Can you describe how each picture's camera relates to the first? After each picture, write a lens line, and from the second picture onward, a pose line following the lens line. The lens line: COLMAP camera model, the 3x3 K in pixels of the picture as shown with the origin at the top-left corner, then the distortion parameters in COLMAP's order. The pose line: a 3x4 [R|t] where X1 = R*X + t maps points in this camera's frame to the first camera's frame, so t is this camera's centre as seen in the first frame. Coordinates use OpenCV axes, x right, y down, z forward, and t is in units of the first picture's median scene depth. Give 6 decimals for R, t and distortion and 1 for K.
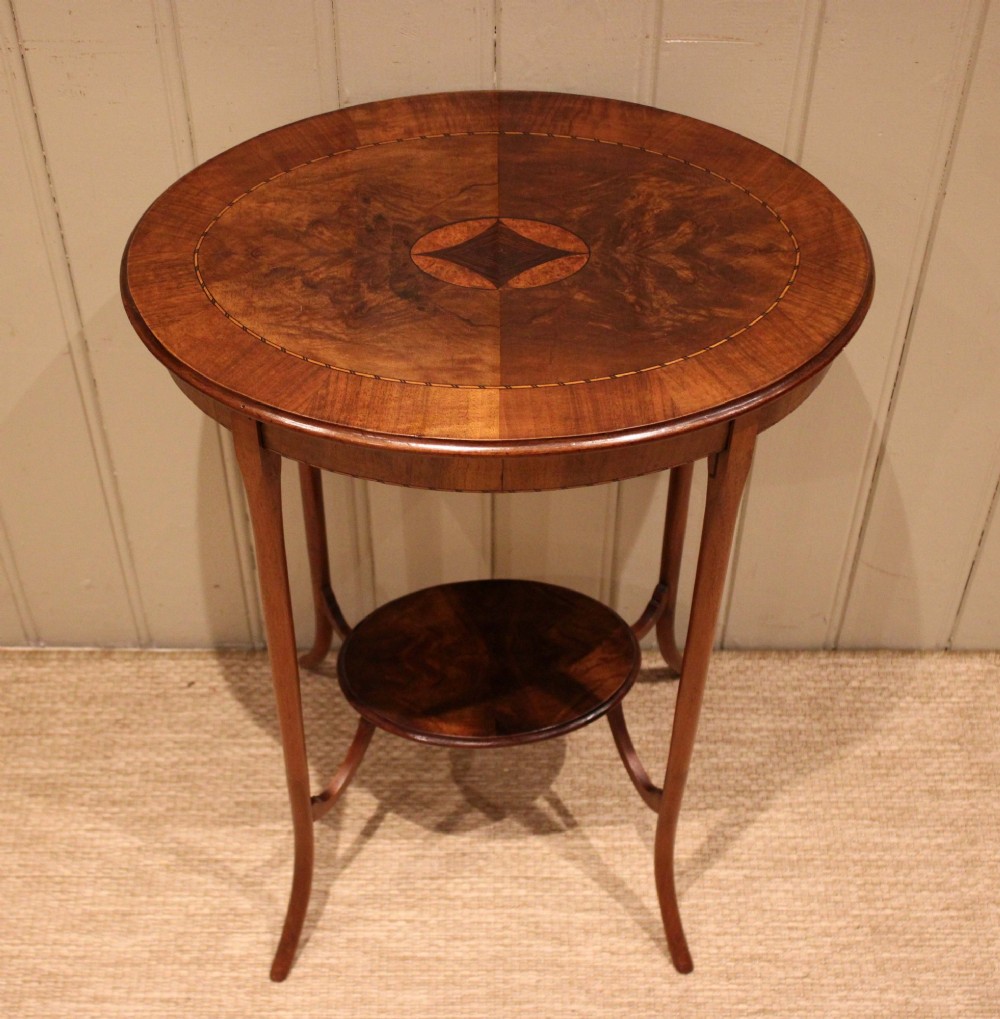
lens RADIAL K [[1998.0, 0, 394.0], [0, 1998.0, 528.3], [0, 0, 1]] dist [-0.097578, 0.000000]
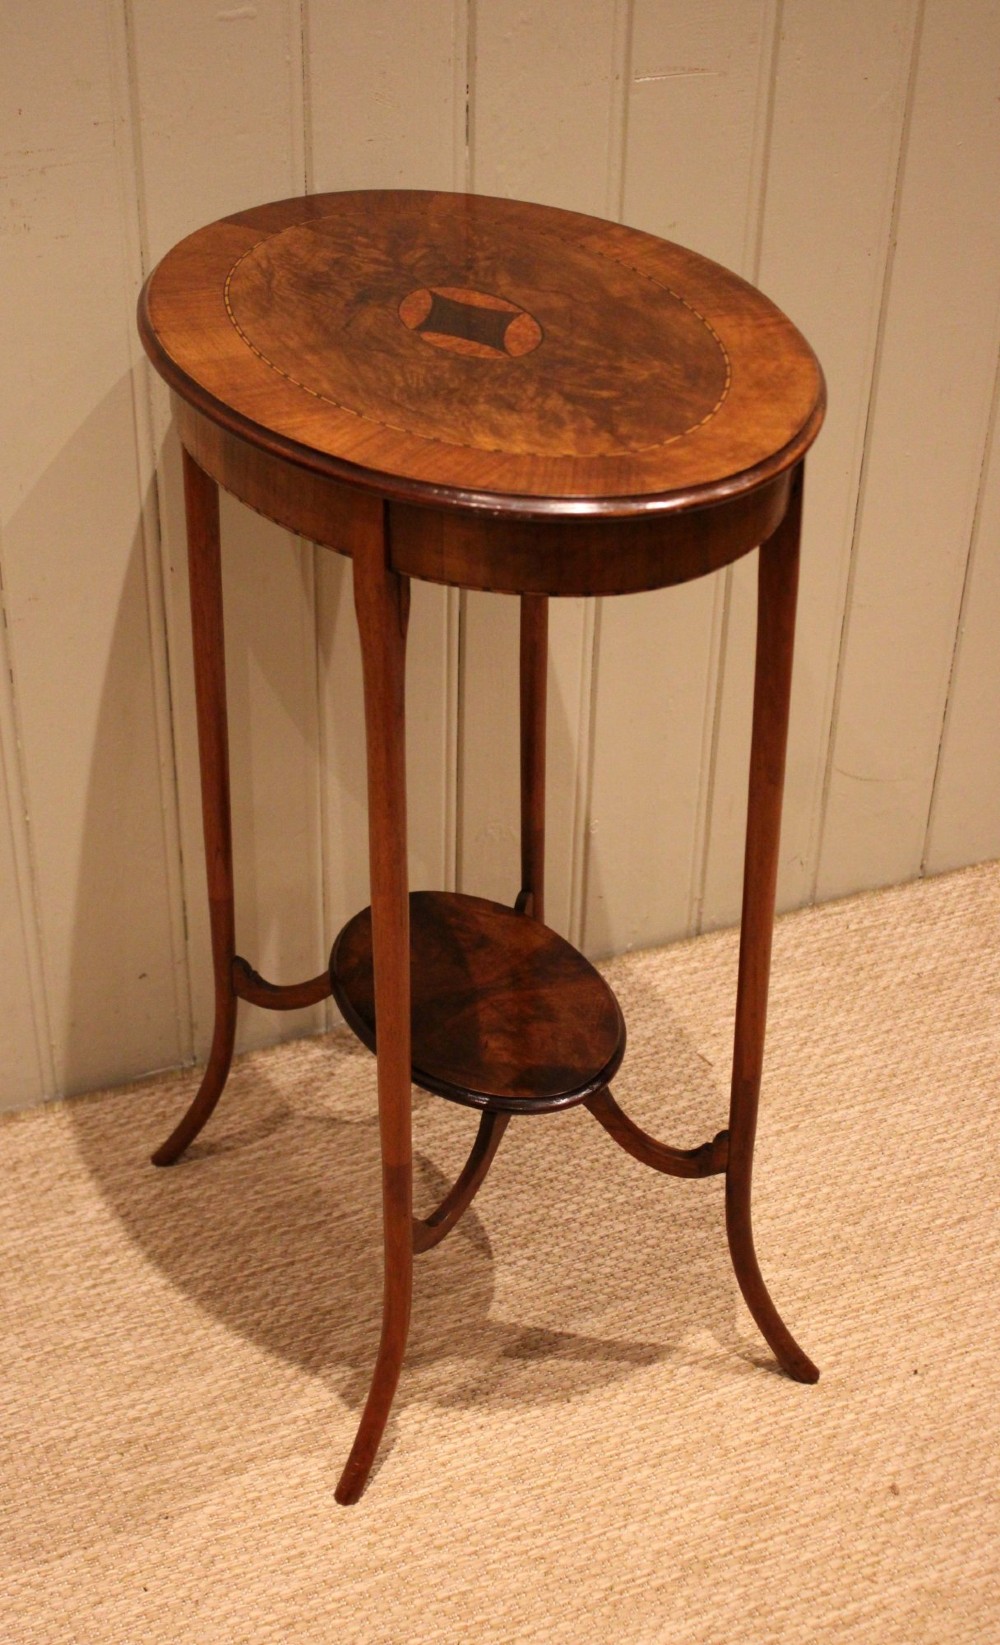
lens RADIAL K [[2264.7, 0, 347.7], [0, 2264.7, 861.2], [0, 0, 1]] dist [-0.072820, 0.000000]
pose [[0.923440, -0.204903, 0.324458, -0.319526], [0.290478, 0.925749, -0.242098, 0.246243], [-0.250760, 0.317811, 0.914394, 0.134693]]
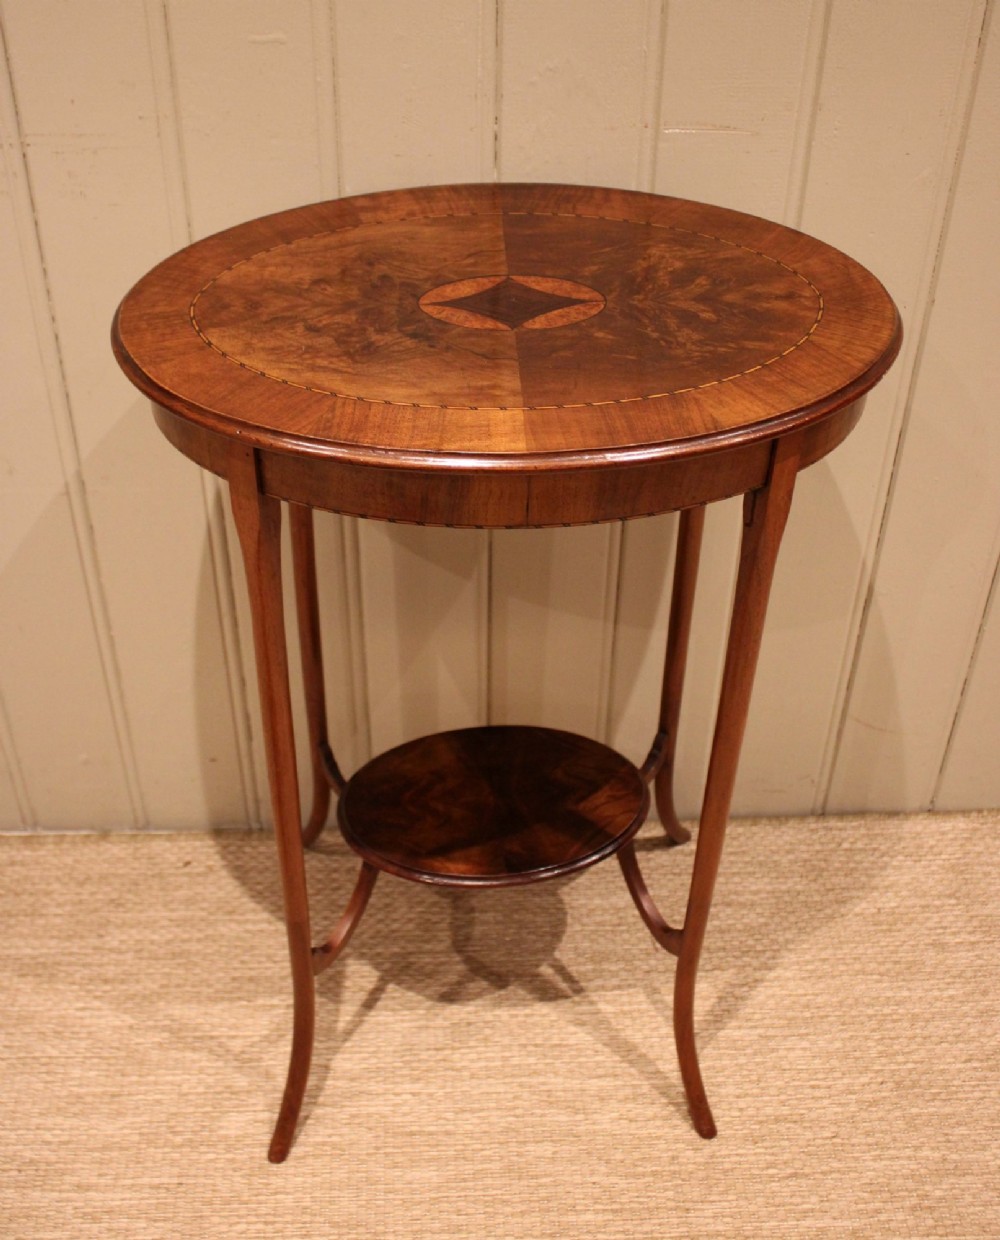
lens RADIAL K [[1560.4, 0, 445.4], [0, 1560.4, 499.0], [0, 0, 1]] dist [-0.090261, 0.000000]
pose [[0.998418, -0.009839, 0.055363, -0.015600], [0.022647, 0.971550, -0.235751, 0.094038], [-0.051468, 0.236632, 0.970235, 0.217603]]
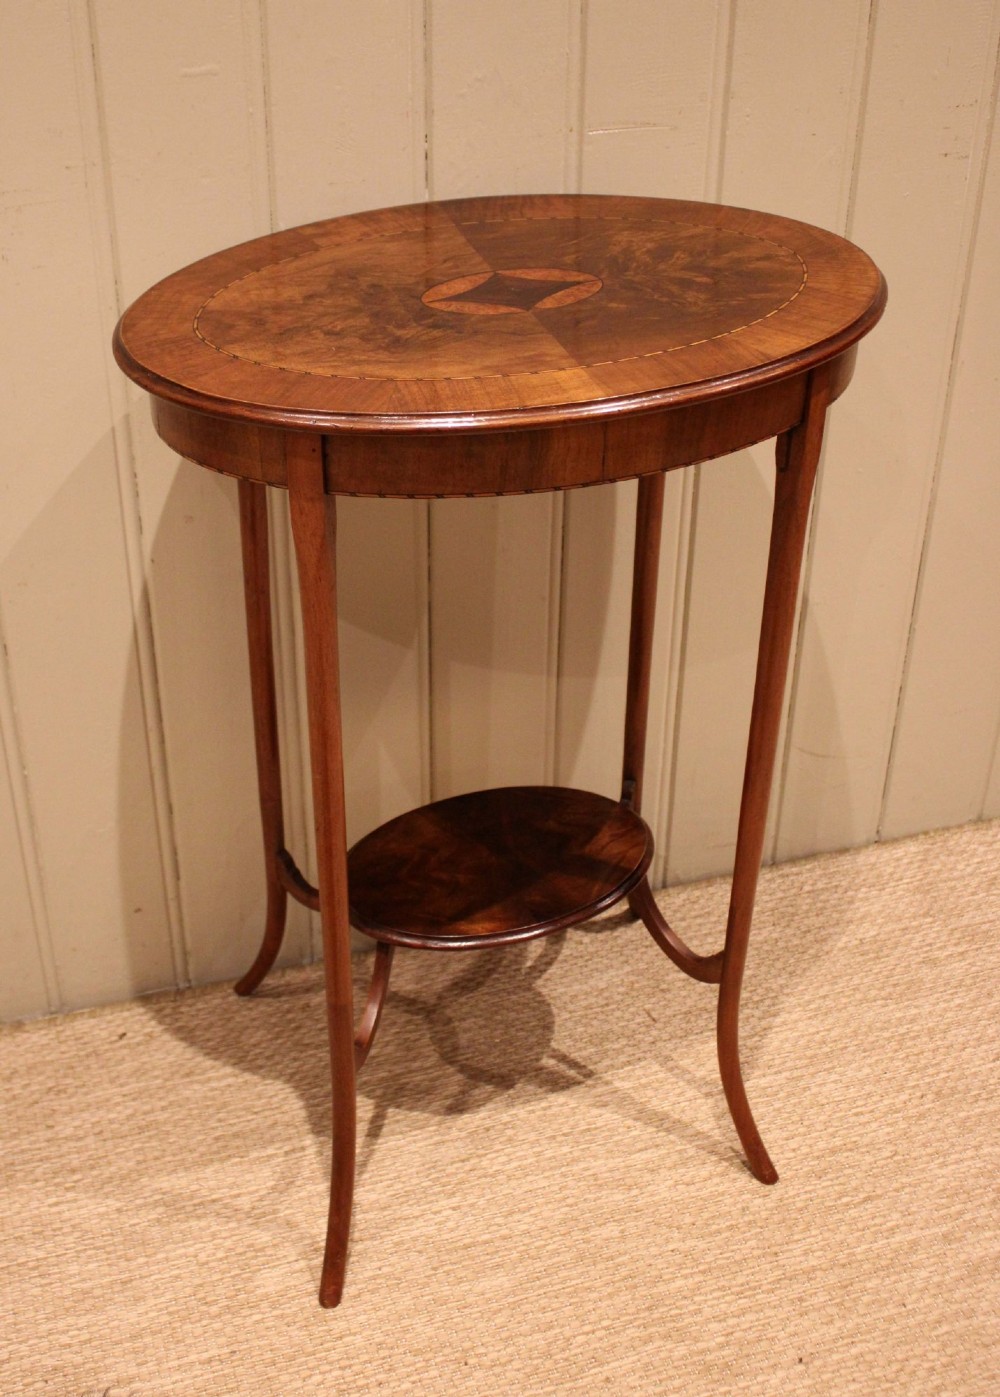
lens RADIAL K [[1824.0, 0, 382.0], [0, 1824.0, 583.9], [0, 0, 1]] dist [-0.080758, 0.000000]
pose [[0.956806, -0.143958, 0.252583, -0.179974], [0.220405, 0.925739, -0.307293, 0.178791], [-0.189589, 0.349691, 0.917482, 0.190850]]
